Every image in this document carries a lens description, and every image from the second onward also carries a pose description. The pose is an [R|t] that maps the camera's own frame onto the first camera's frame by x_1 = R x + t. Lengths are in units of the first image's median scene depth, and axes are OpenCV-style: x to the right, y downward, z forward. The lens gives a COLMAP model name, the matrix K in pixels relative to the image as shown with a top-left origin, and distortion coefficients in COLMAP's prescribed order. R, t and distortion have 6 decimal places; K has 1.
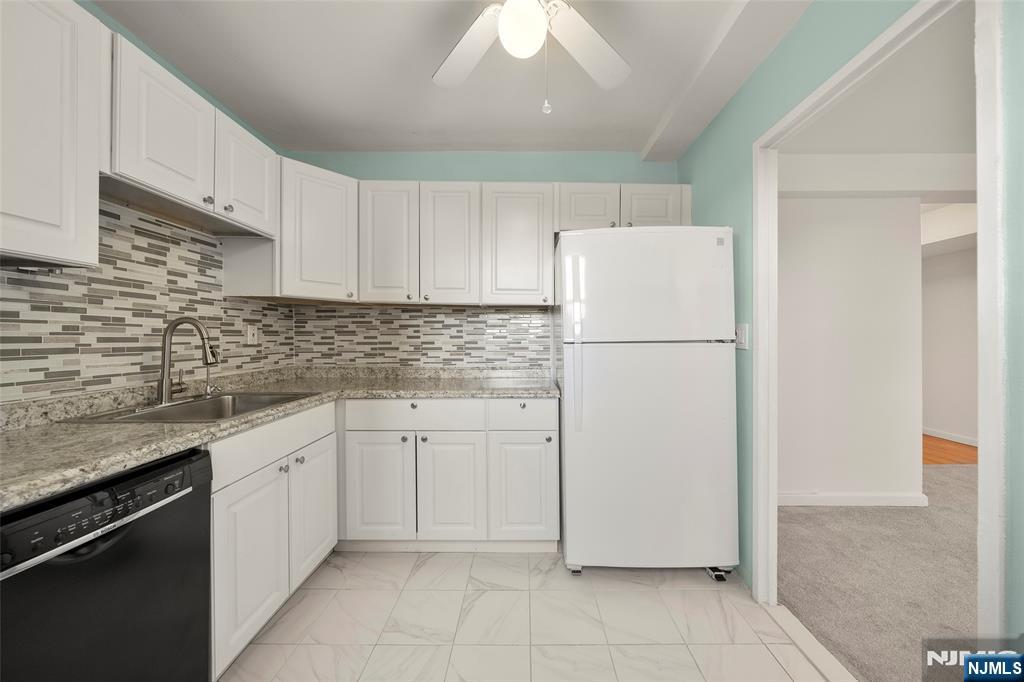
lens RADIAL K [[358.8, 0, 516.8], [0, 358.8, 370.3], [0, 0, 1]] dist [-0.001856, -0.000458]
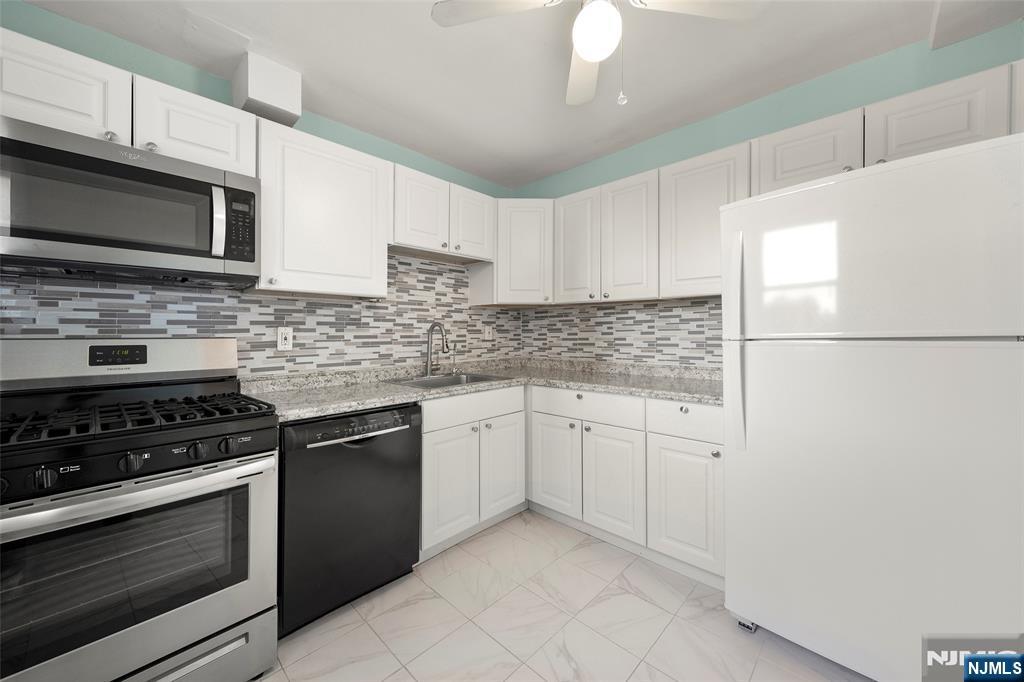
lens RADIAL K [[372.1, 0, 515.0], [0, 372.1, 371.3], [0, 0, 1]] dist [-0.000270, -0.000561]
pose [[0.727730, 0.062181, -0.683039, 0.339139], [-0.054442, 0.997977, 0.032848, -0.004958], [0.683699, 0.013281, 0.729643, 0.038118]]
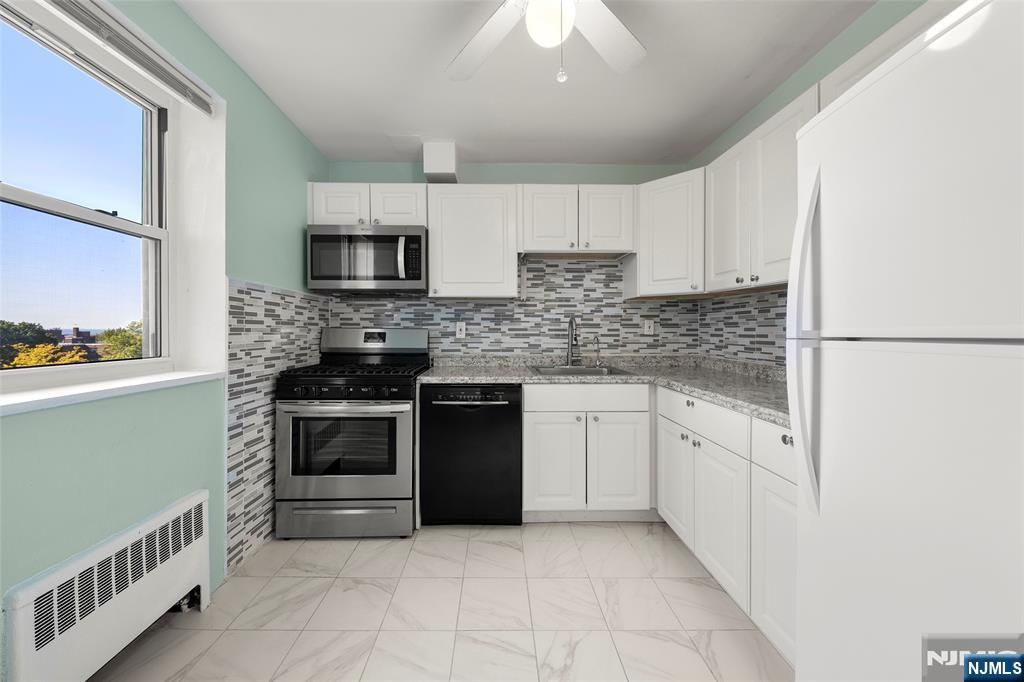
lens RADIAL K [[358.8, 0, 505.4], [0, 358.8, 374.3], [0, 0, 1]] dist [-0.001856, -0.000458]
pose [[0.021781, 0.123163, -0.992147, 0.601123], [-0.094819, 0.988164, 0.120587, -0.040958], [0.995256, 0.091448, 0.033201, 0.493134]]
